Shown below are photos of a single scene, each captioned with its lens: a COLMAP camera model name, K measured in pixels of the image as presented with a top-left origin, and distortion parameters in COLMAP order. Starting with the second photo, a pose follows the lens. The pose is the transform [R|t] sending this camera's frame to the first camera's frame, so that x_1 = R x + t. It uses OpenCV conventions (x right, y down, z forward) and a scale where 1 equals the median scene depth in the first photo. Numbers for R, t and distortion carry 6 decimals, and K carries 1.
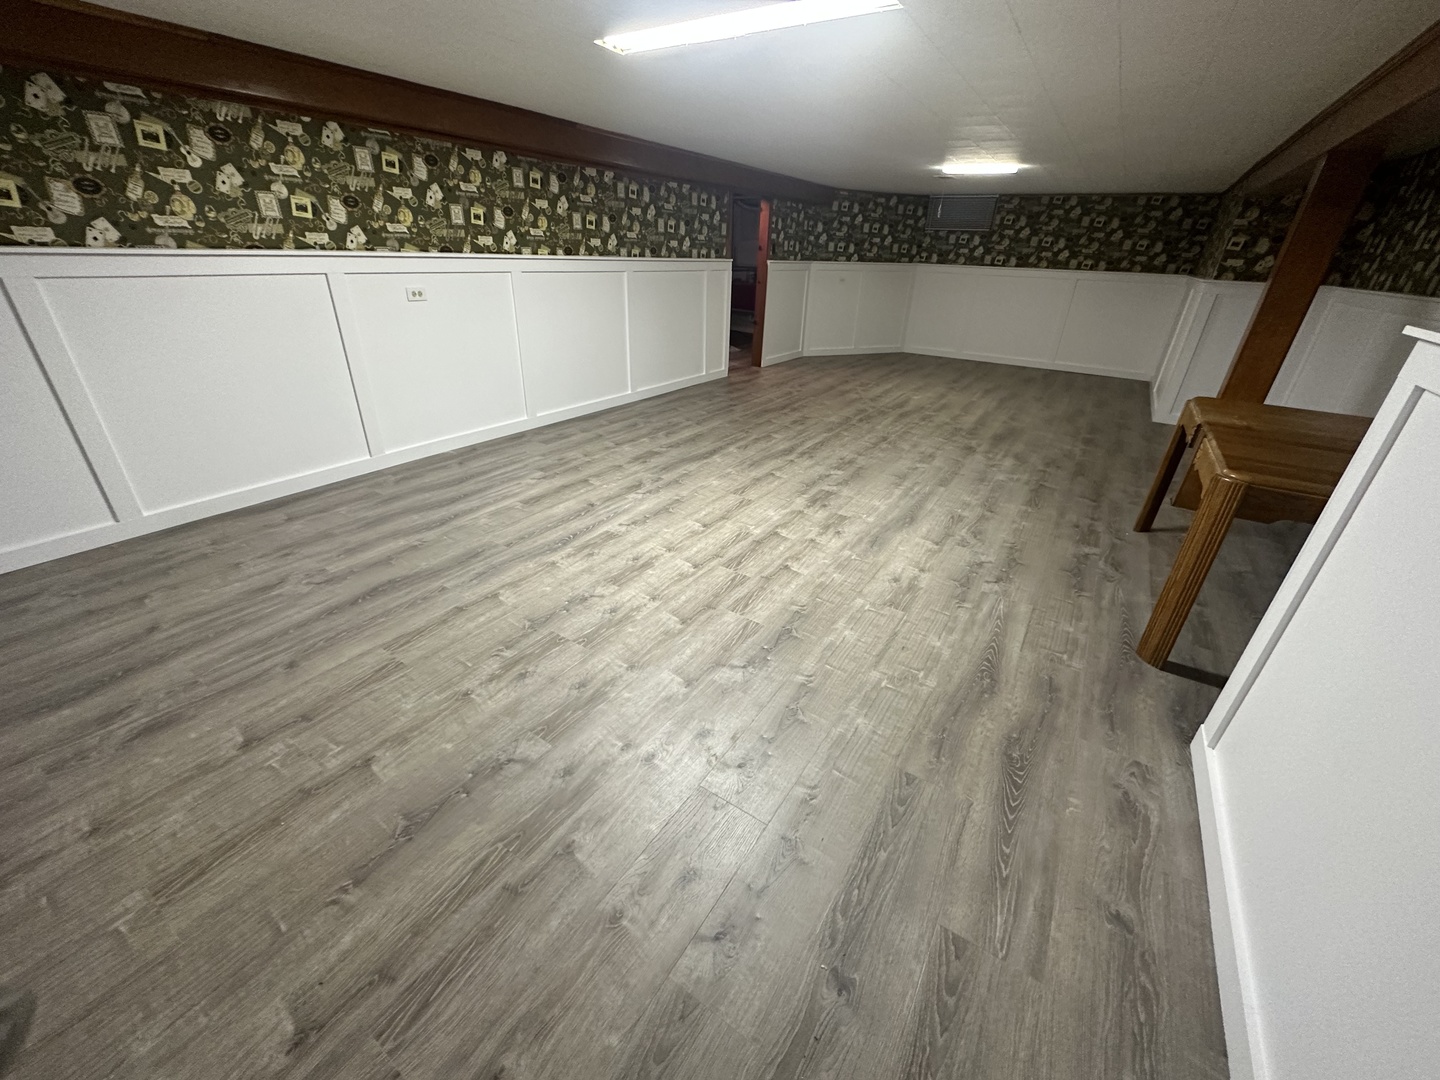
lens RADIAL K [[569.6, 0, 723.6], [0, 569.6, 534.4], [0, 0, 1]] dist [-0.002650, -0.000464]
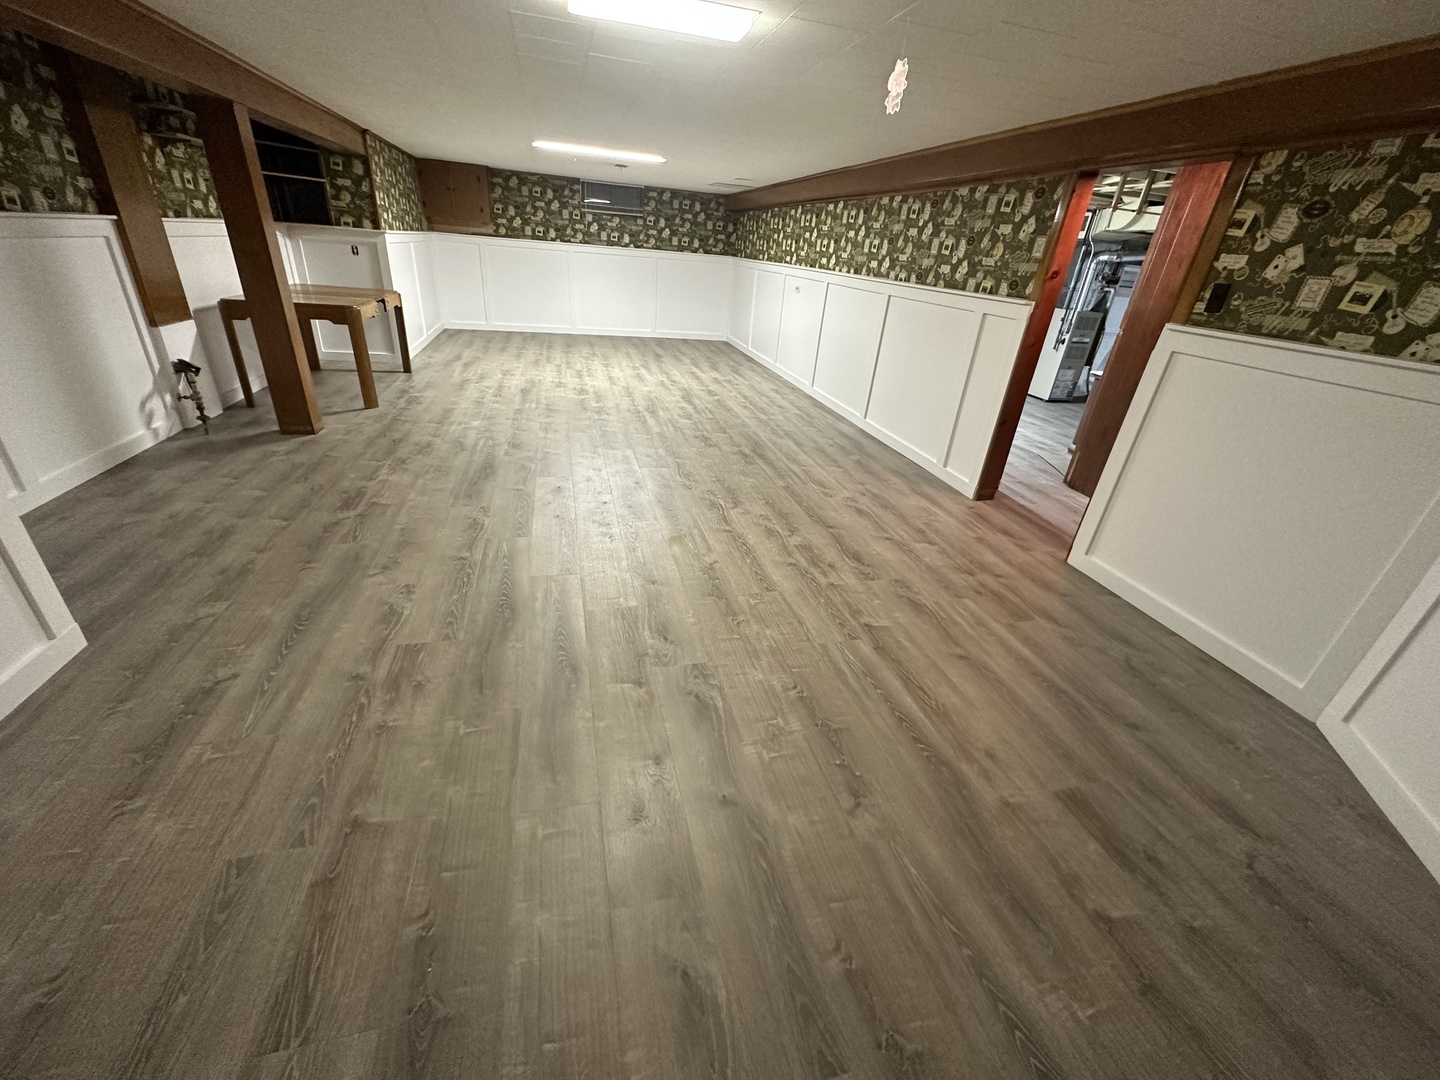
lens RADIAL K [[569.6, 0, 722.7], [0, 569.6, 534.4], [0, 0, 1]] dist [-0.002650, -0.000464]
pose [[-0.666091, 0.252244, -0.701923, 0.864064], [-0.427446, 0.642117, 0.636377, -0.757997], [0.611239, 0.723919, -0.319888, 1.559726]]
